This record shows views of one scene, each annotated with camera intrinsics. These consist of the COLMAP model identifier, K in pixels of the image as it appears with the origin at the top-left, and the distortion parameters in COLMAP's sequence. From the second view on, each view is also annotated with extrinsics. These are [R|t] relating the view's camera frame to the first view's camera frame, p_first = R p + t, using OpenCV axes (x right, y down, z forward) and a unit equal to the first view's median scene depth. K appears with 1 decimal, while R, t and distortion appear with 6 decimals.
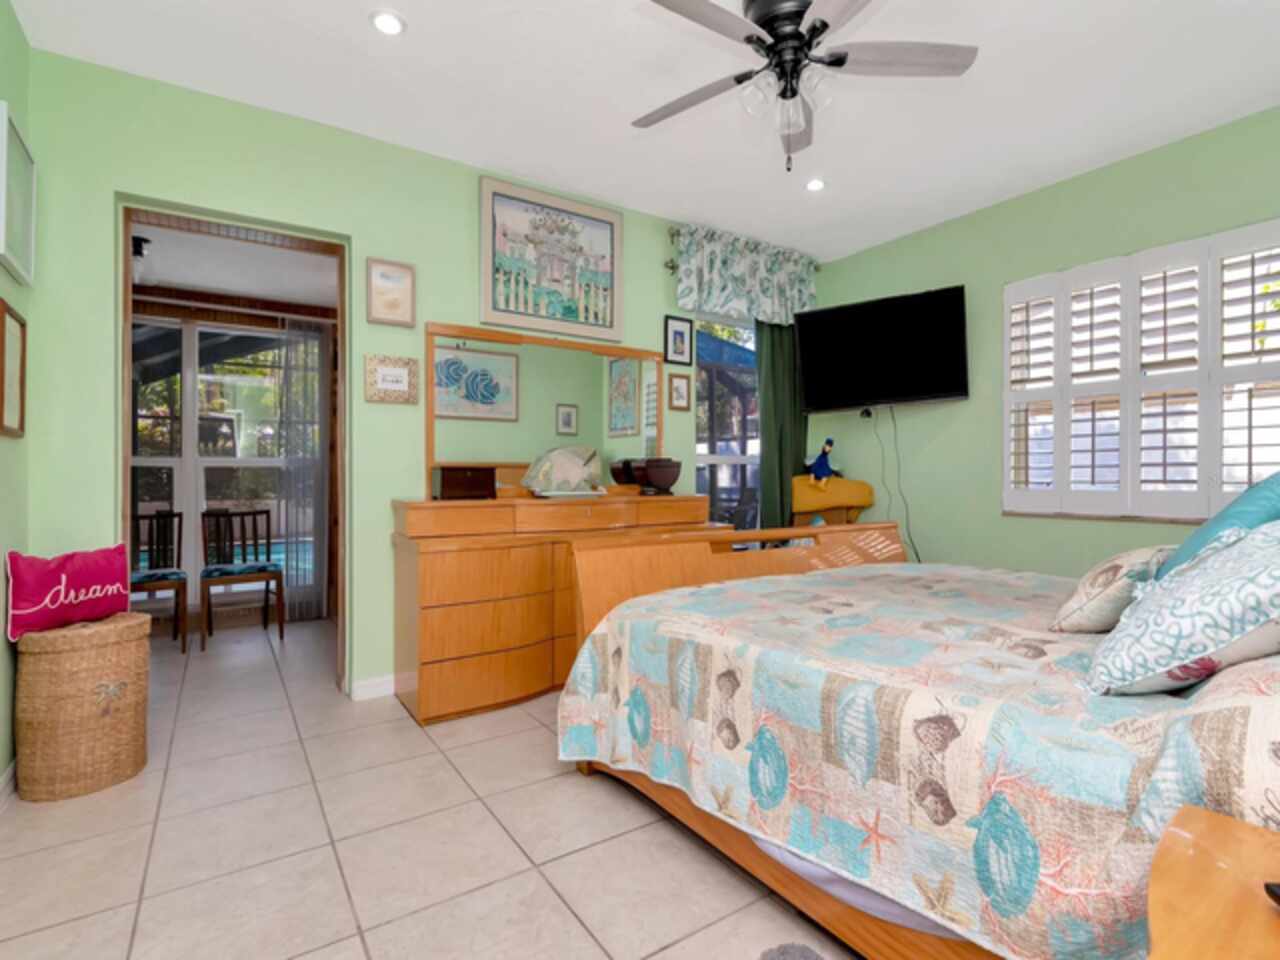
lens RADIAL K [[621.8, 0, 641.1], [0, 621.8, 478.9], [0, 0, 1]] dist [-0.009006, -0.001266]
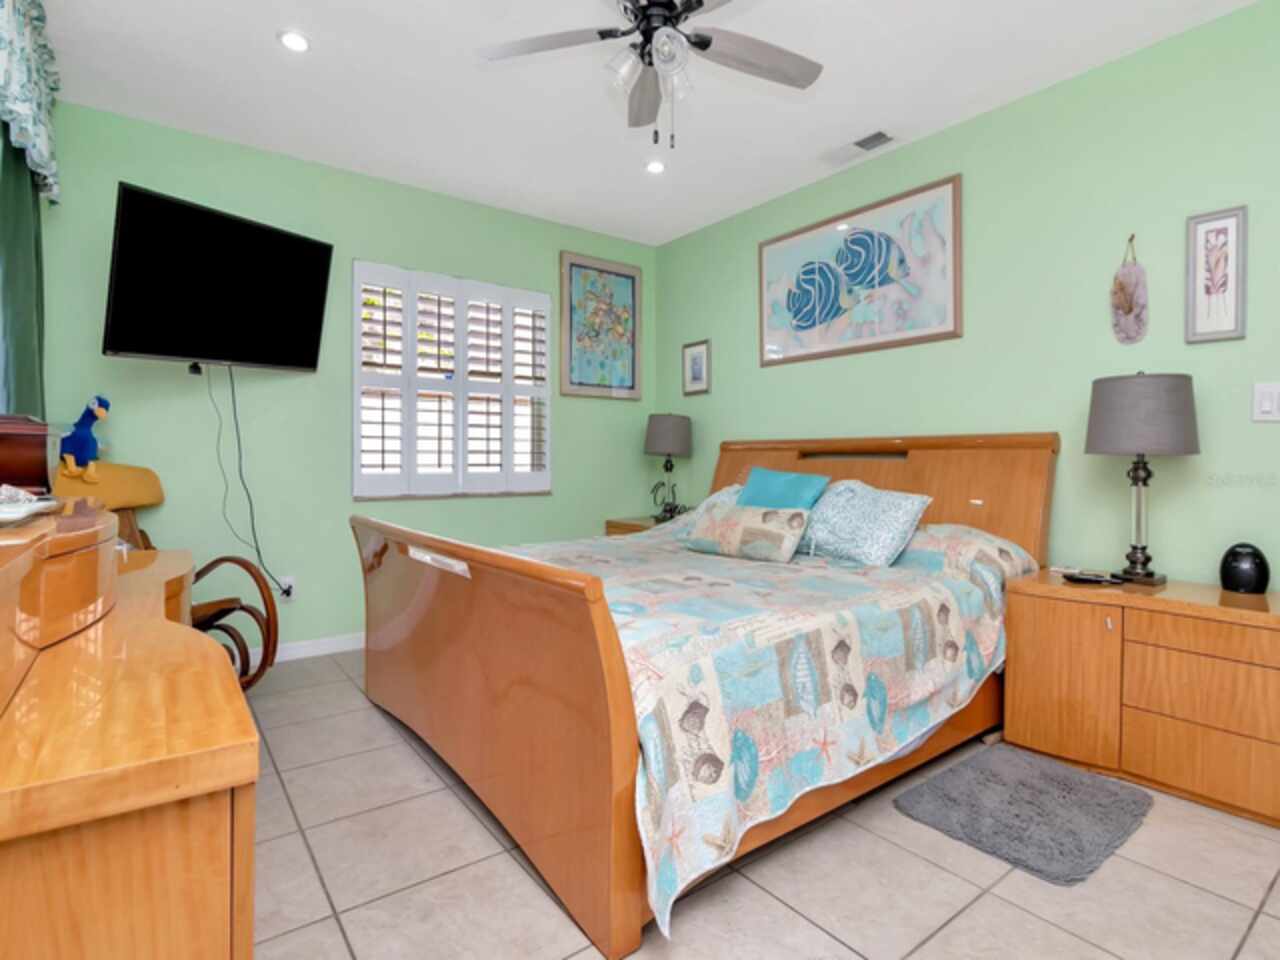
lens RADIAL K [[652.2, 0, 609.8], [0, 652.2, 468.7], [0, 0, 1]] dist [-0.004655, -0.005287]
pose [[-0.018913, -0.007598, 0.999792, -0.479587], [0.000768, 0.999971, 0.007614, 0.001801], [-0.999821, 0.000912, -0.018907, 0.700199]]
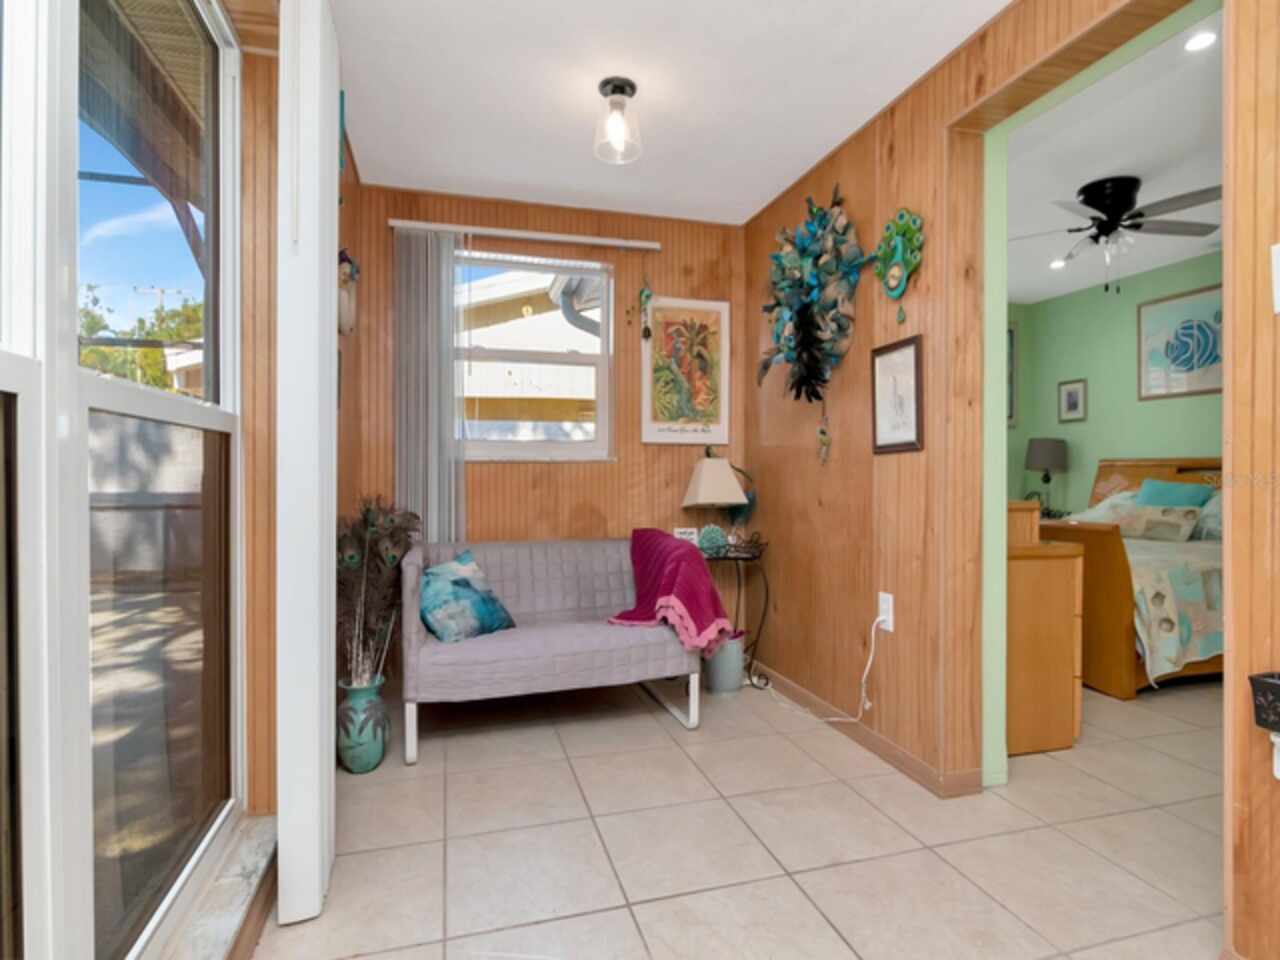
lens RADIAL K [[652.2, 0, 639.2], [0, 652.2, 476.3], [0, 0, 1]] dist [-0.004655, -0.005287]
pose [[0.324308, 0.003049, 0.945947, -1.164273], [-0.003092, 0.999993, -0.002163, 0.008208], [-0.945947, -0.002223, 0.324315, 1.044441]]
